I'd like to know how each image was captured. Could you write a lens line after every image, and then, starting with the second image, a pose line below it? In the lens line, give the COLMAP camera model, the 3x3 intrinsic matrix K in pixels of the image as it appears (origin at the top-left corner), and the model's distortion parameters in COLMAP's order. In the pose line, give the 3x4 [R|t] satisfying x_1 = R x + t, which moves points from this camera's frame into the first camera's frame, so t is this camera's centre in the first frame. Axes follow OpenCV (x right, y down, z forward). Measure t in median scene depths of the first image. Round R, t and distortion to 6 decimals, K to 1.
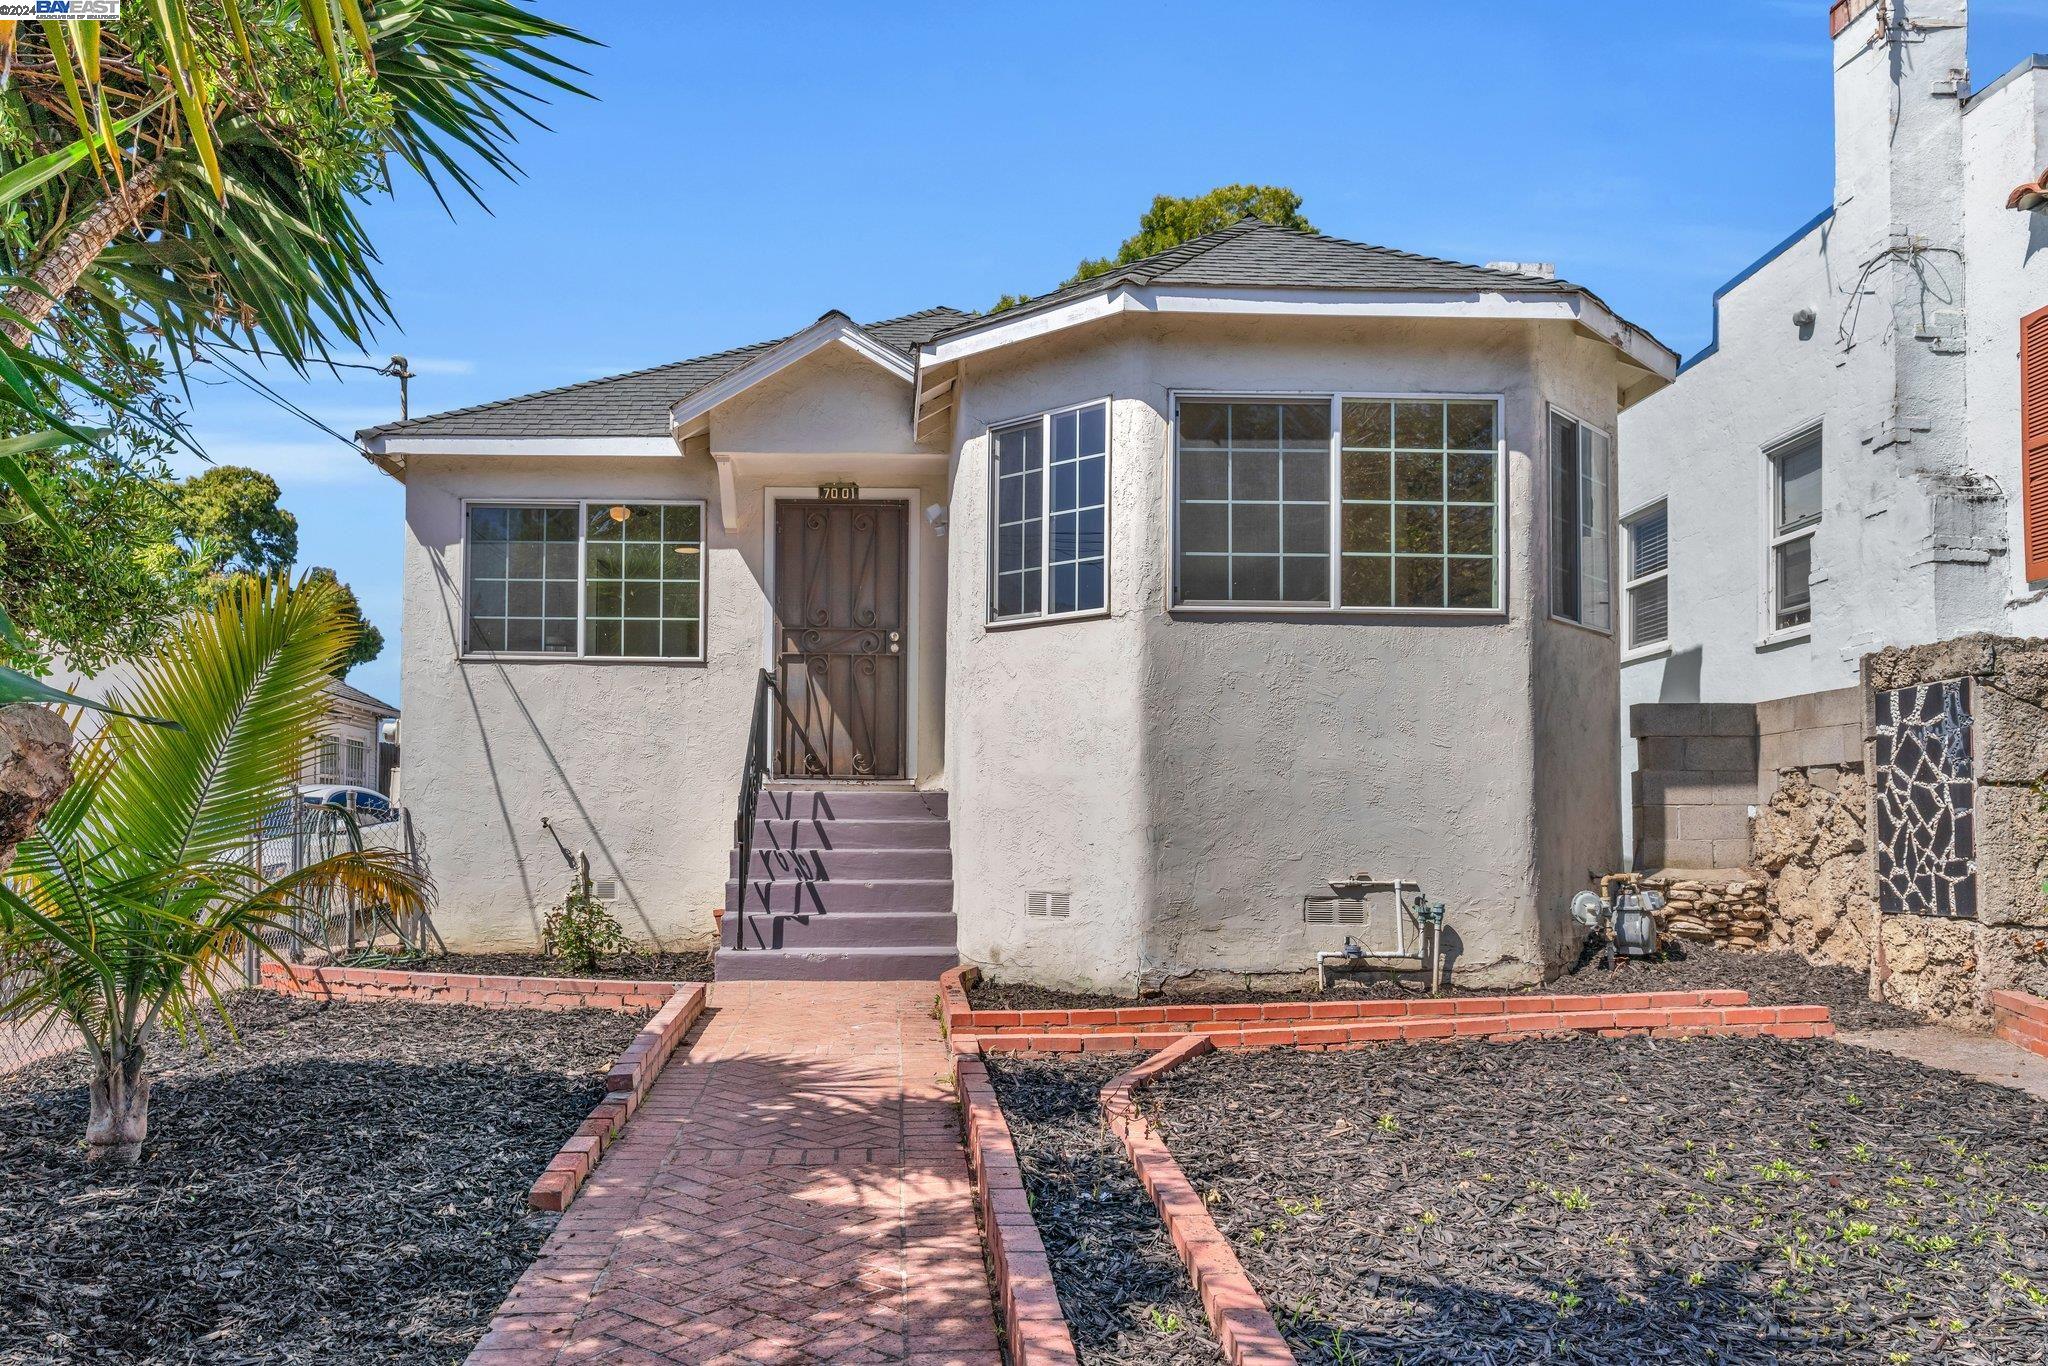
lens RADIAL K [[1013.3, 0, 726.3], [0, 1013.3, 756.0], [0, 0, 1]] dist [0.001341, 0.000061]
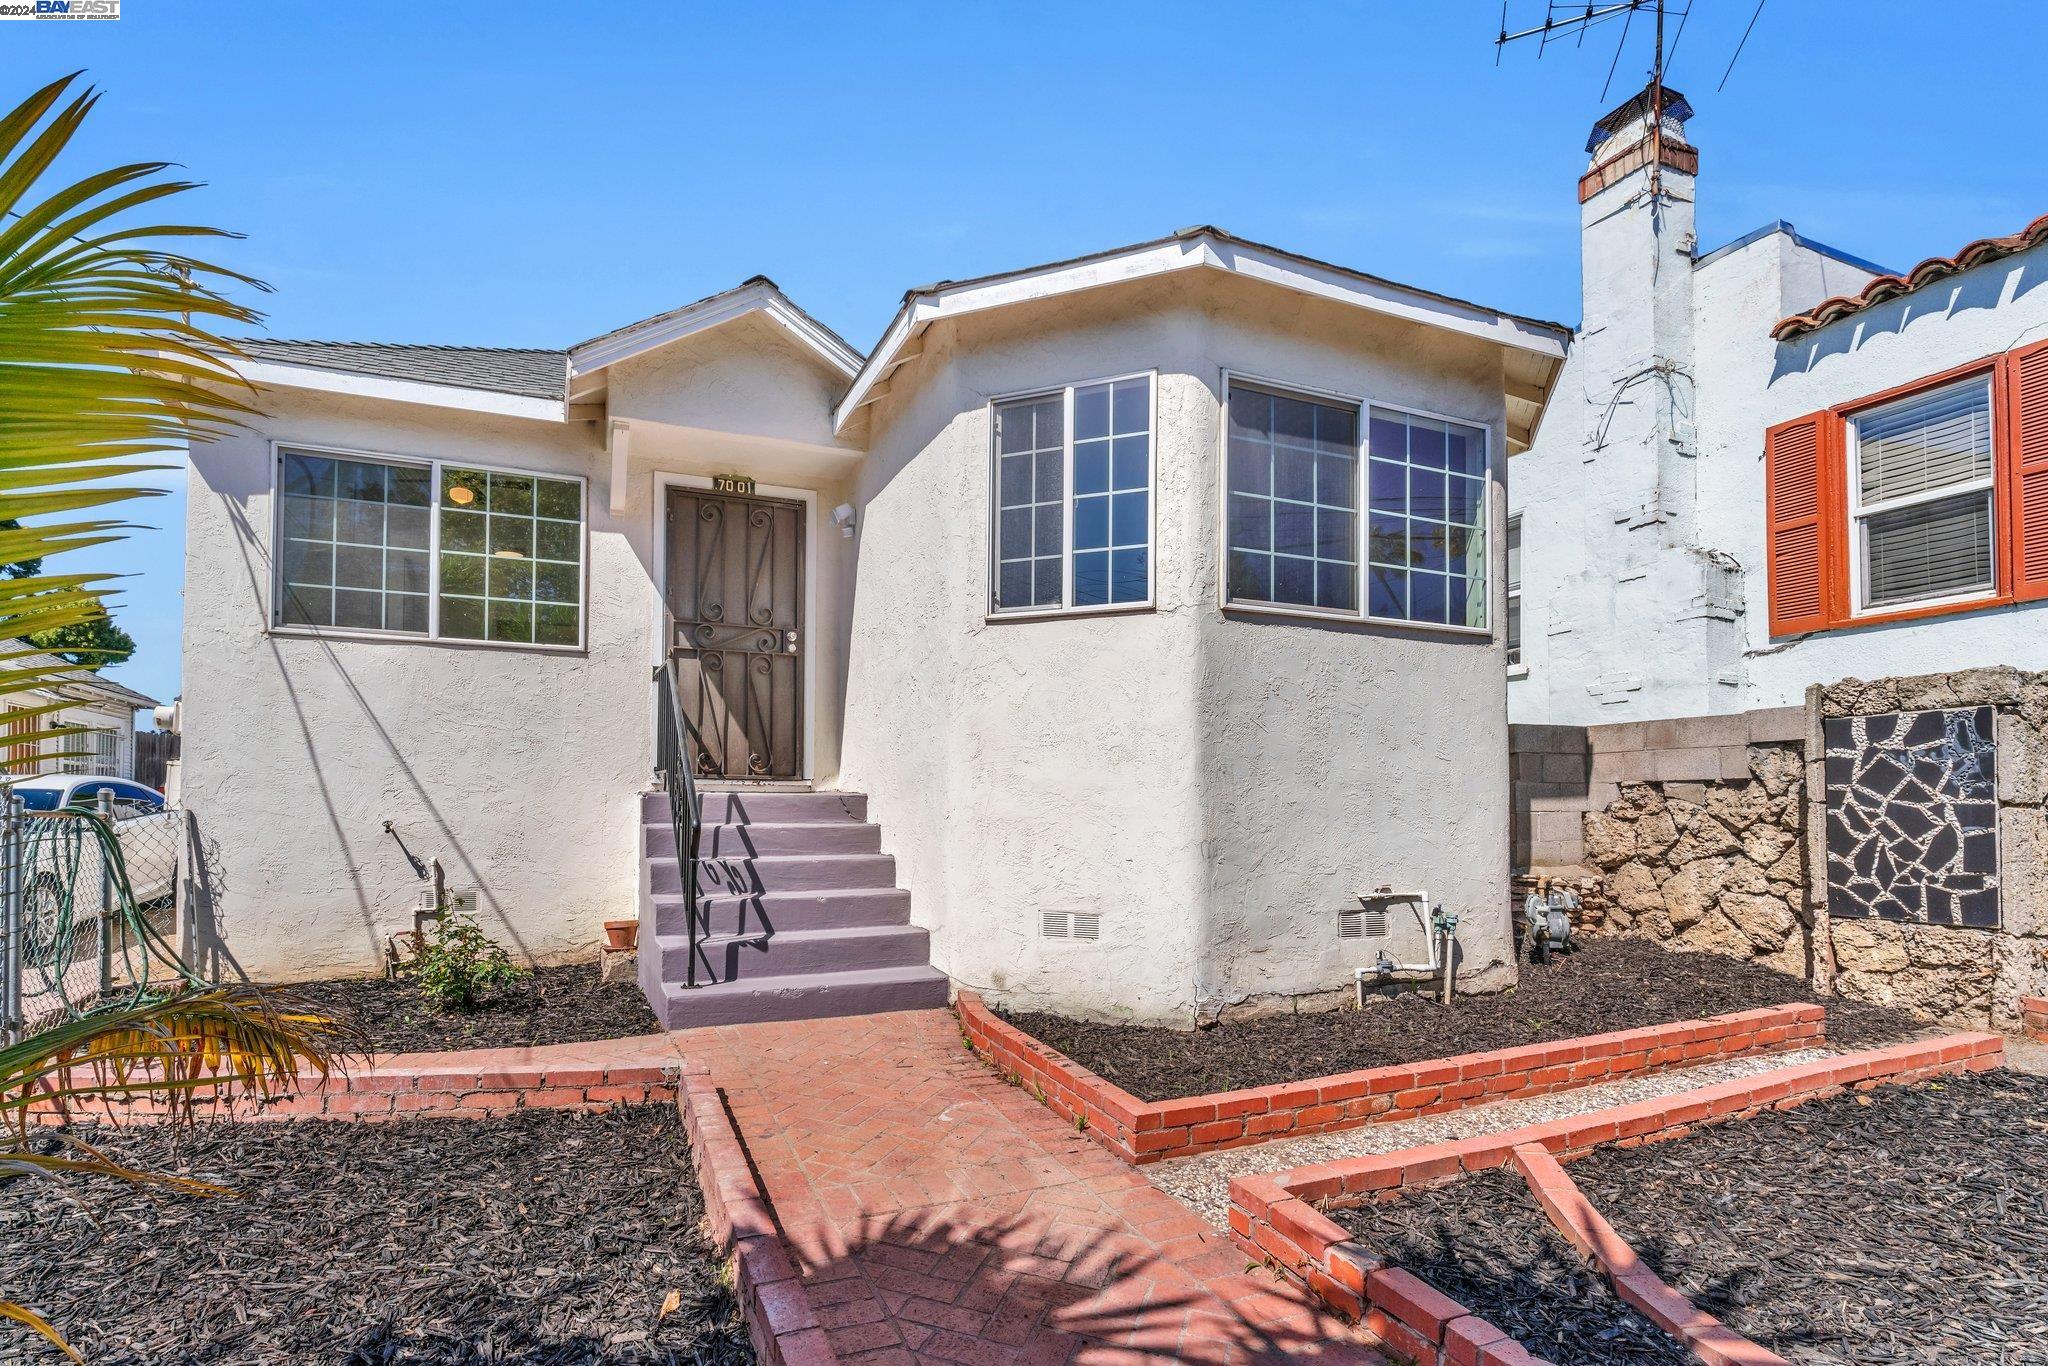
lens RADIAL K [[841.5, 0, 859.0], [0, 841.5, 775.5], [0, 0, 1]] dist [0.000571, 0.000559]
pose [[0.929895, 0.007612, 0.367747, -0.151158], [-0.016997, 0.999607, 0.022288, -0.002165], [-0.367433, -0.026976, 0.929659, 0.402004]]
